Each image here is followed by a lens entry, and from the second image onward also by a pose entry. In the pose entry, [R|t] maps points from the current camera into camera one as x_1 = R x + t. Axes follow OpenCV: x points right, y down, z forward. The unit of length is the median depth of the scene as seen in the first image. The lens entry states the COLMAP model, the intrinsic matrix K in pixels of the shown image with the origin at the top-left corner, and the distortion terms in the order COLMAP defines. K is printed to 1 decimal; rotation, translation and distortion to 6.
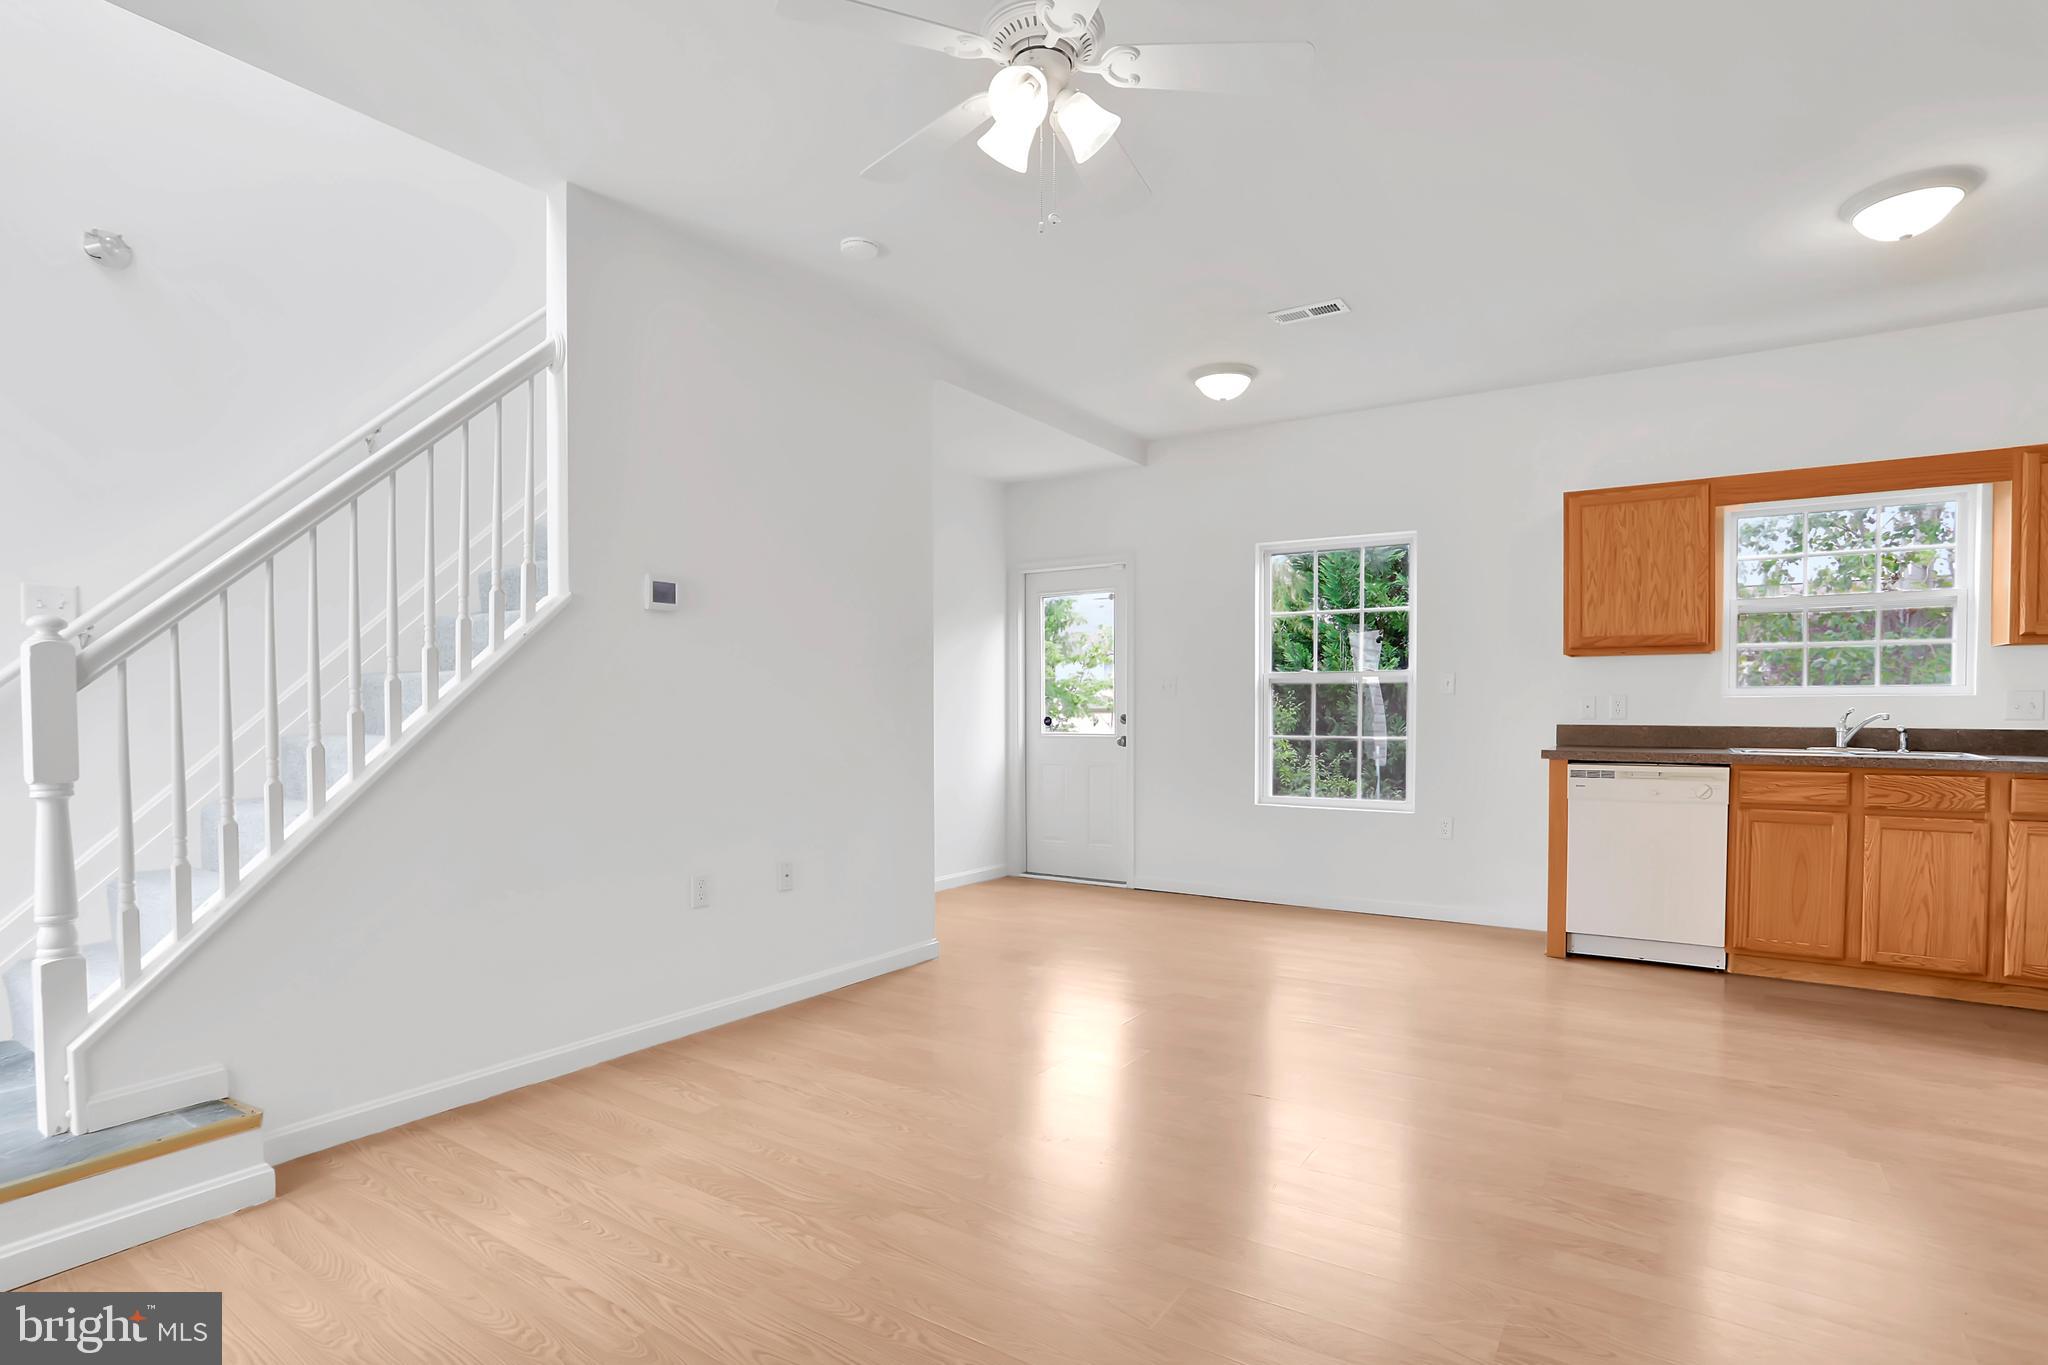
lens RADIAL K [[1018.5, 0, 1016.9], [0, 1018.5, 739.6], [0, 0, 1]] dist [-0.049971, 0.019002]
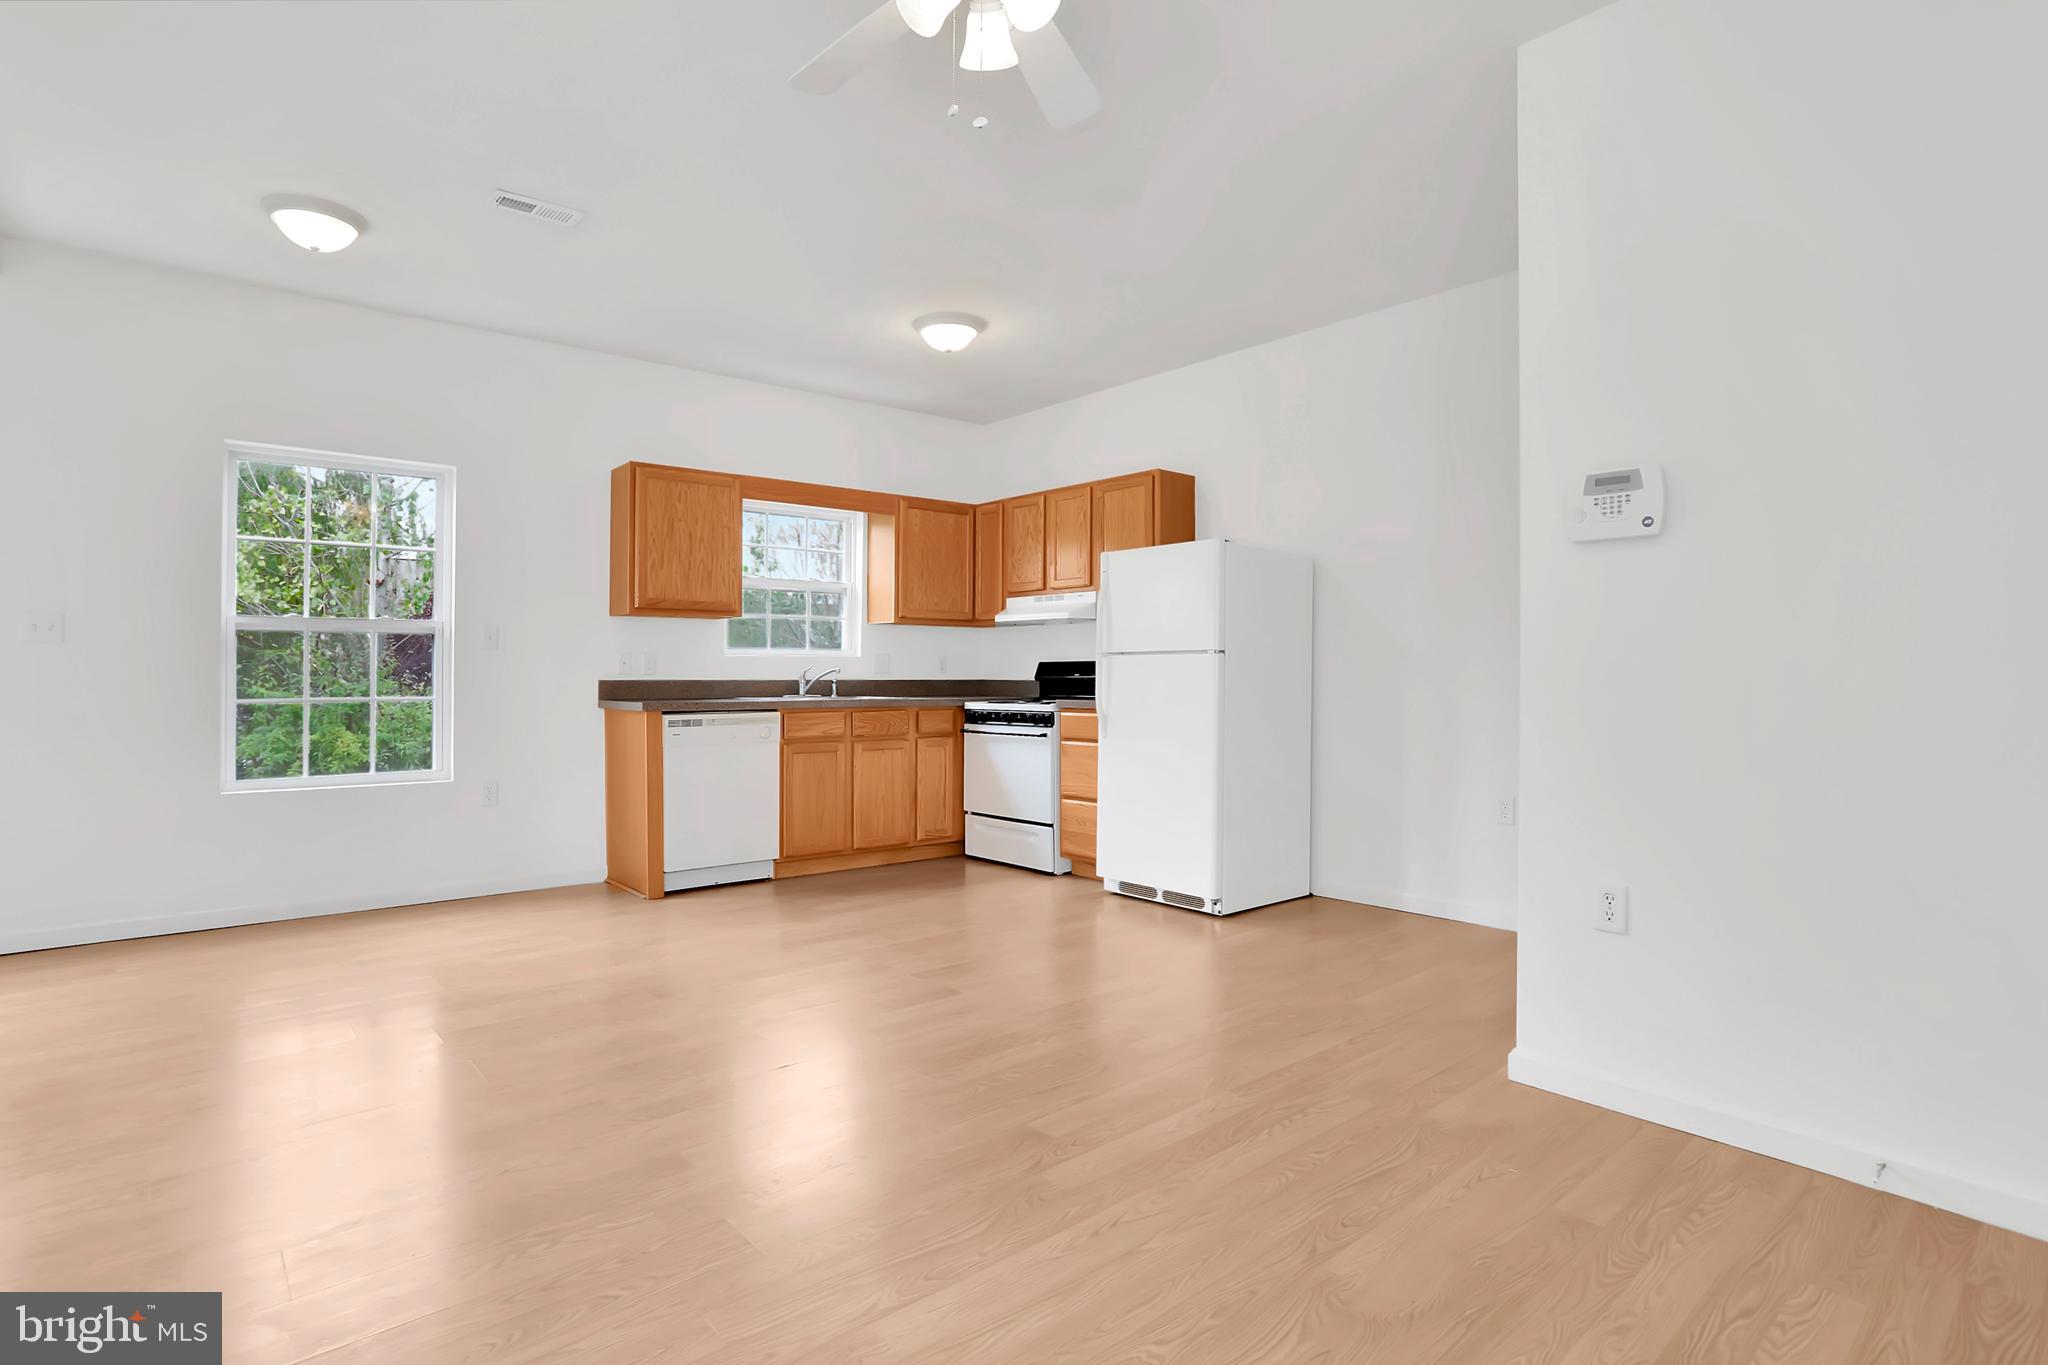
lens RADIAL K [[1011.3, 0, 1024.0], [0, 1011.3, 682.5], [0, 0, 1]] dist [-0.087890, 0.035453]
pose [[0.272857, -0.004840, 0.962042, -0.395712], [0.031151, 0.999507, -0.003807, 0.005698], [-0.961550, 0.031008, 0.272874, 0.357992]]
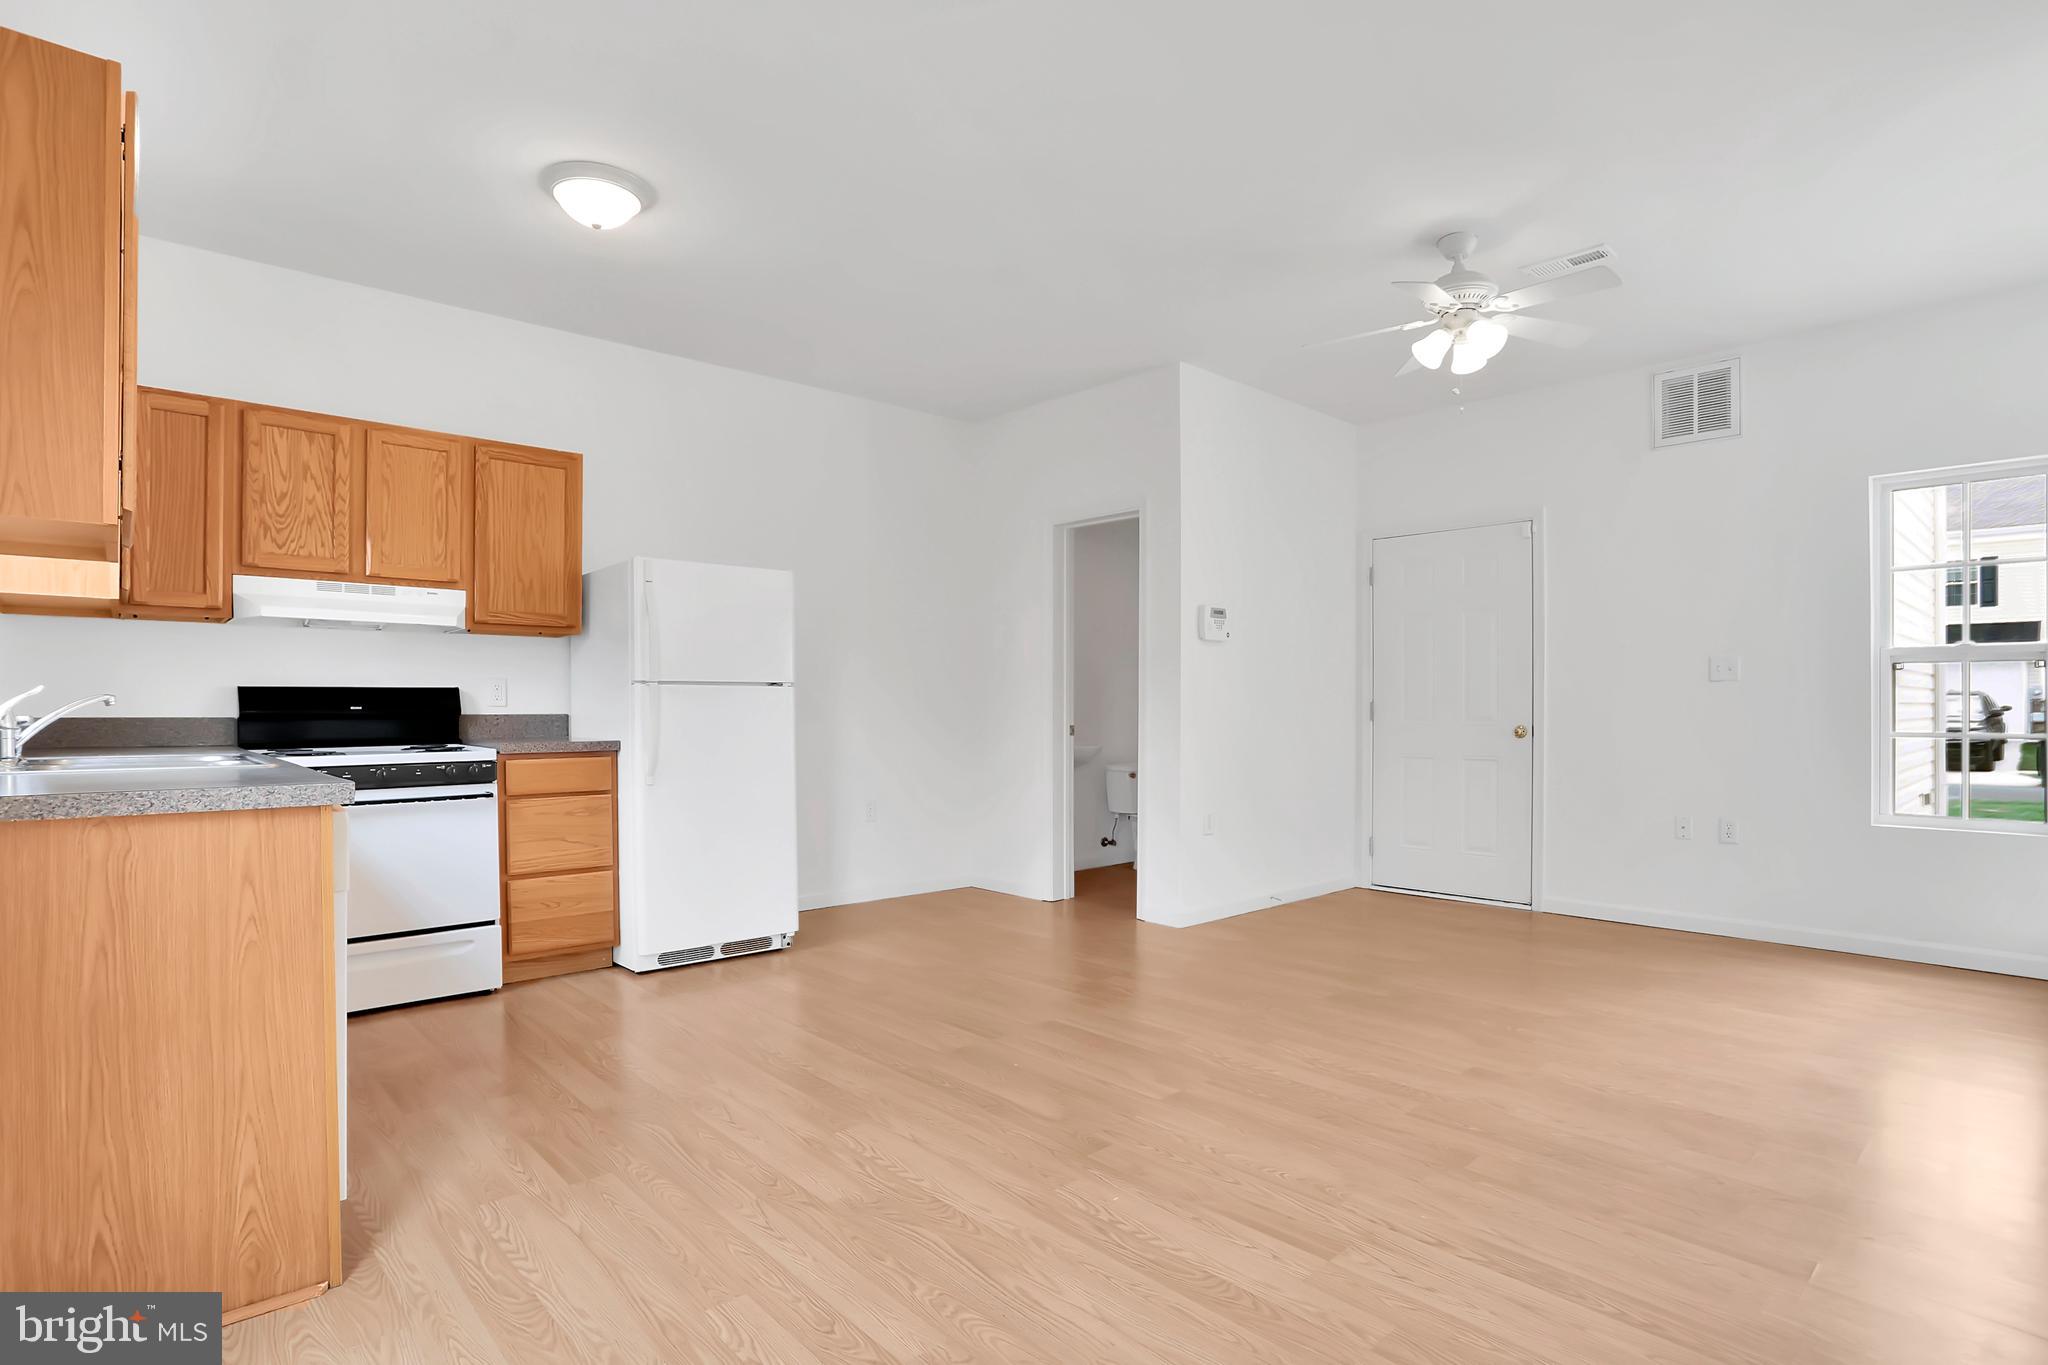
lens RADIAL K [[984.1, 0, 1025.9], [0, 984.1, 701.0], [0, 0, 1]] dist [-0.084982, 0.032069]
pose [[-0.964269, -0.010697, 0.264709, 0.158686], [0.002198, 0.998827, 0.048373, -0.054785], [-0.264916, 0.047226, -0.963114, 1.359448]]
